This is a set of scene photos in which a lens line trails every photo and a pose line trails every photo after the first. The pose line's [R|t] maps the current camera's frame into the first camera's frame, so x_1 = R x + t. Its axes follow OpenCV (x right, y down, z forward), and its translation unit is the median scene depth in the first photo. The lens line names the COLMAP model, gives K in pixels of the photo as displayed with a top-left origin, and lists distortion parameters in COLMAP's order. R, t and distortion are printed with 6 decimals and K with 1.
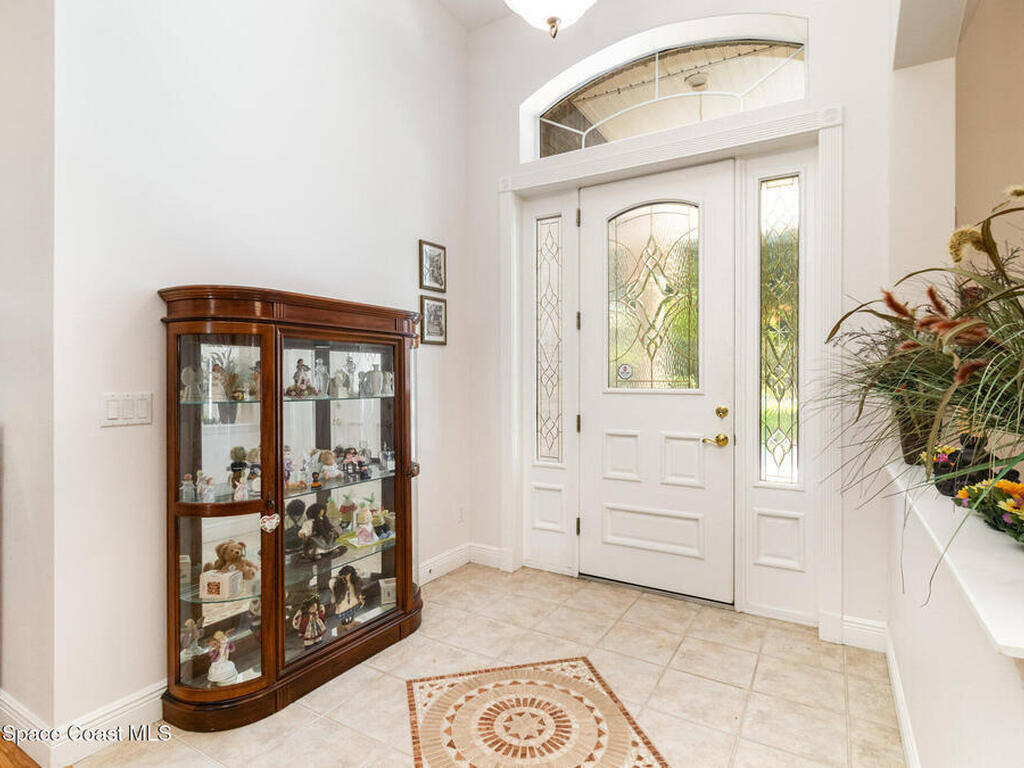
lens RADIAL K [[544.8, 0, 512.0], [0, 544.8, 384.0], [0, 0, 1]] dist [-0.001471, 0.000335]
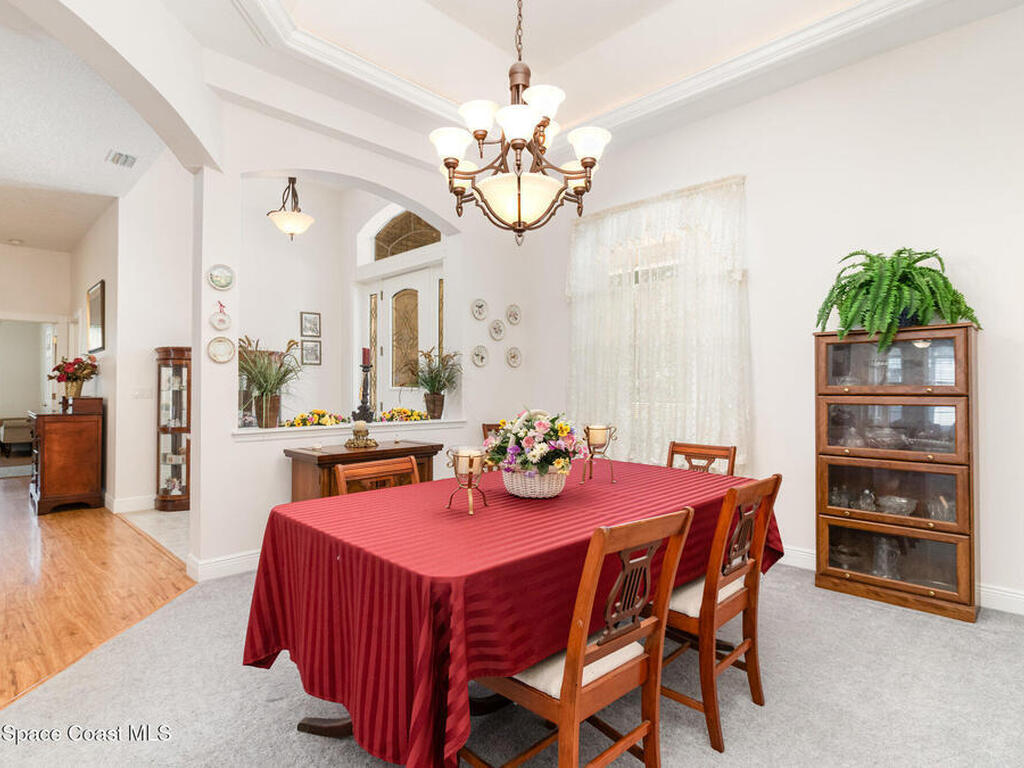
lens RADIAL K [[544.8, 0, 512.0], [0, 544.8, 384.0], [0, 0, 1]] dist [-0.001471, 0.000335]
pose [[0.971498, -0.005141, -0.236992, 1.008582], [0.000967, 0.999842, -0.017728, 0.030169], [0.237046, 0.016994, 0.971350, -0.704511]]
